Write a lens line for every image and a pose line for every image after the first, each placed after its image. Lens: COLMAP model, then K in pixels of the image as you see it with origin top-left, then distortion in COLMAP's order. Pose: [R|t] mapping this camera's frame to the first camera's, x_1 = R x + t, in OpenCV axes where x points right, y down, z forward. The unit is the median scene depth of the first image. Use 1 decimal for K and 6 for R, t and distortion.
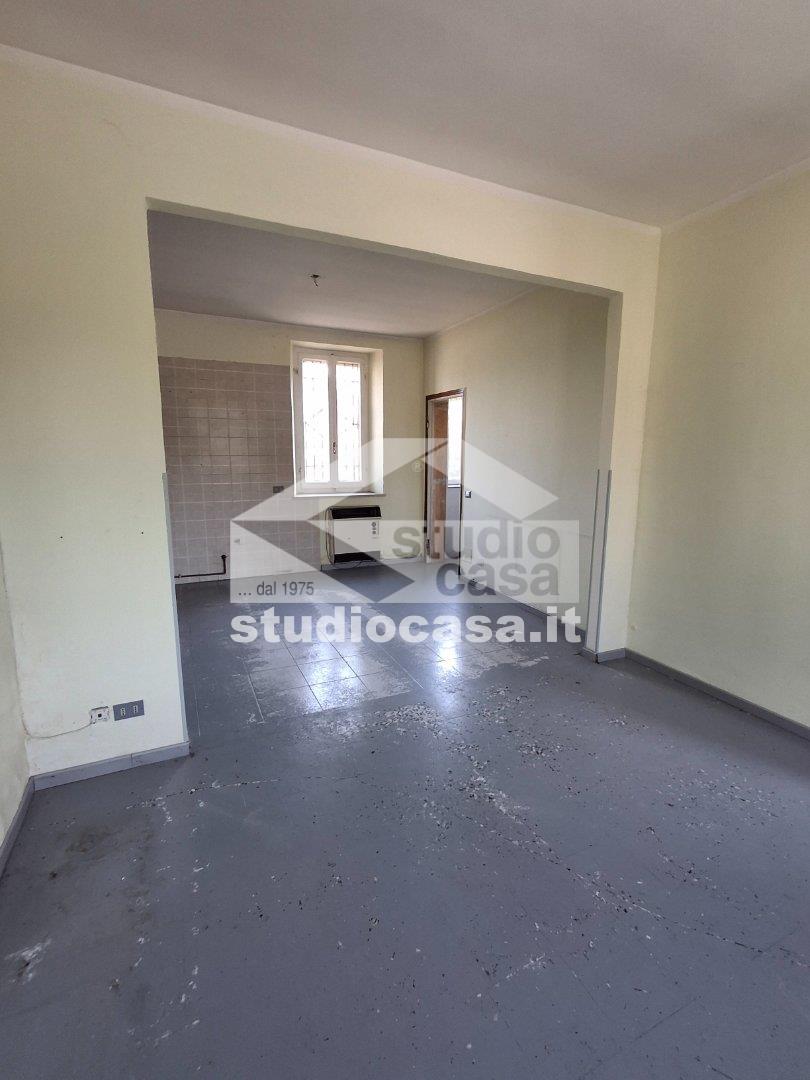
lens RADIAL K [[491.4, 0, 400.9], [0, 491.4, 533.6], [0, 0, 1]] dist [-0.000962, 0.006118]
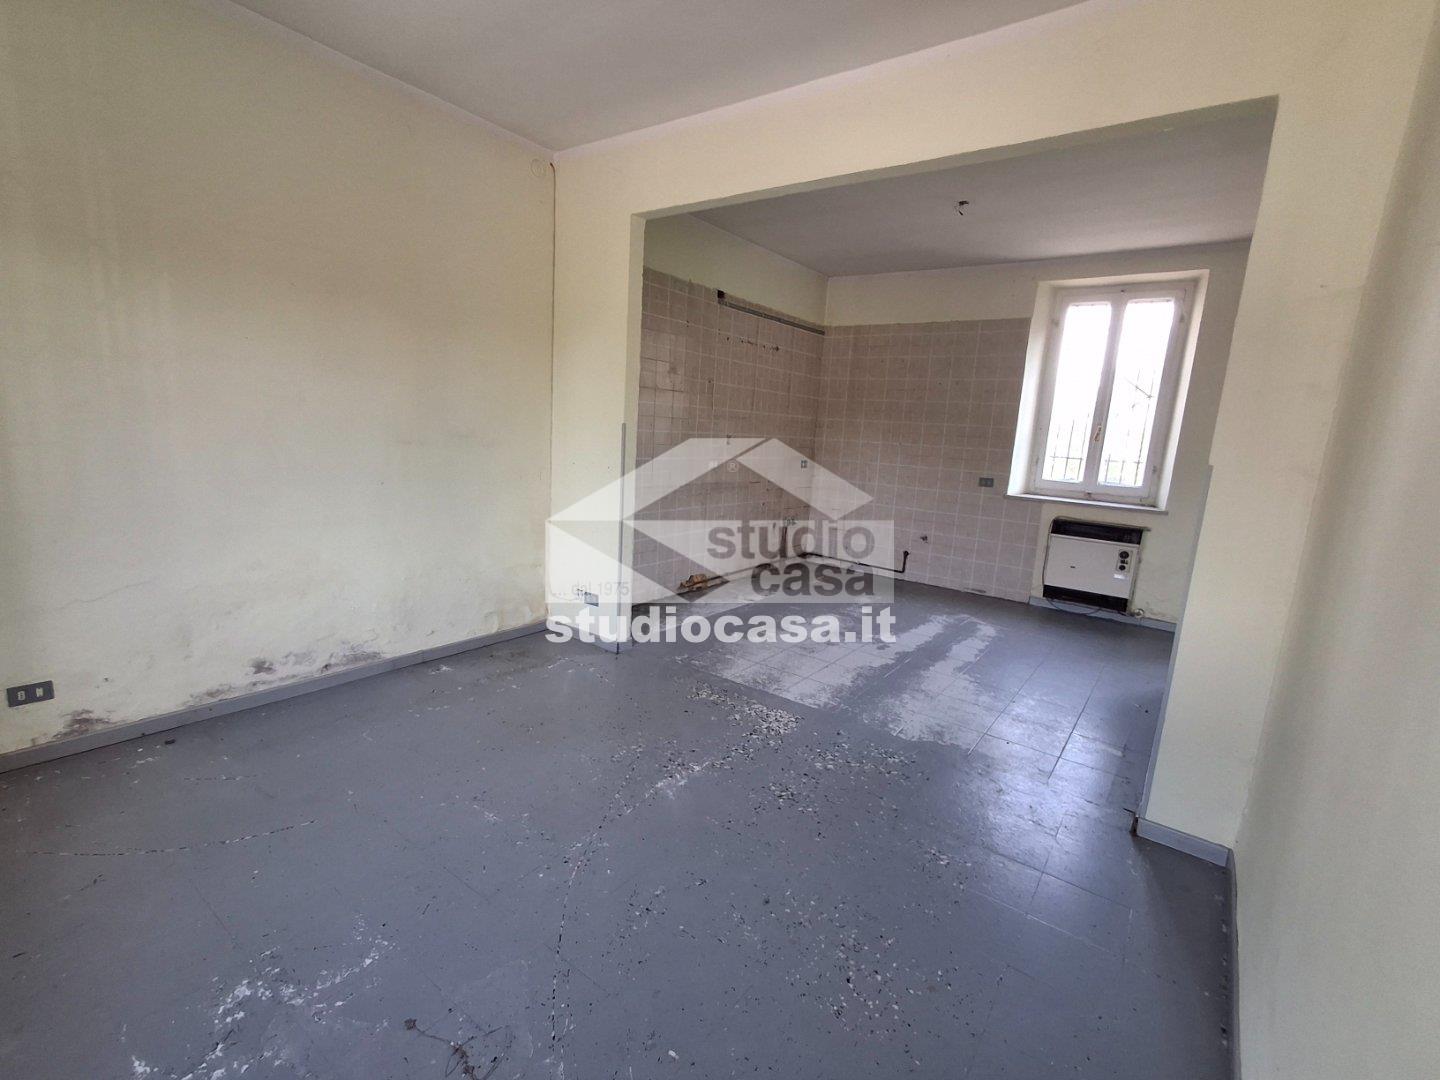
lens RADIAL K [[655.2, 0, 720.6], [0, 655.2, 545.5], [0, 0, 1]] dist [-0.000962, 0.006118]
pose [[0.485251, 0.178589, -0.855942, 0.426183], [-0.193784, 0.976541, 0.093891, -0.009249], [0.852631, 0.120307, 0.508475, 0.137792]]
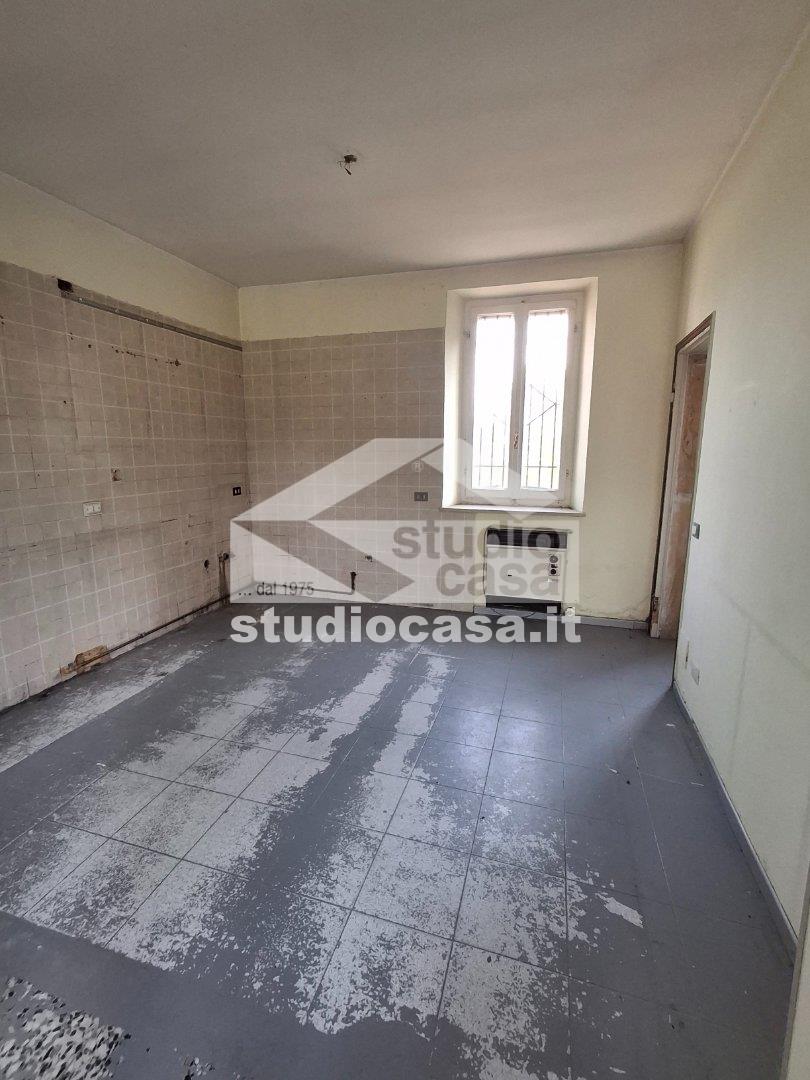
lens RADIAL K [[491.4, 0, 398.2], [0, 491.4, 535.1], [0, 0, 1]] dist [-0.000962, 0.006118]
pose [[0.742922, 0.111096, -0.660094, 0.222540], [-0.102197, 0.993395, 0.052172, -0.064768], [0.661531, 0.028700, 0.749369, 0.399732]]
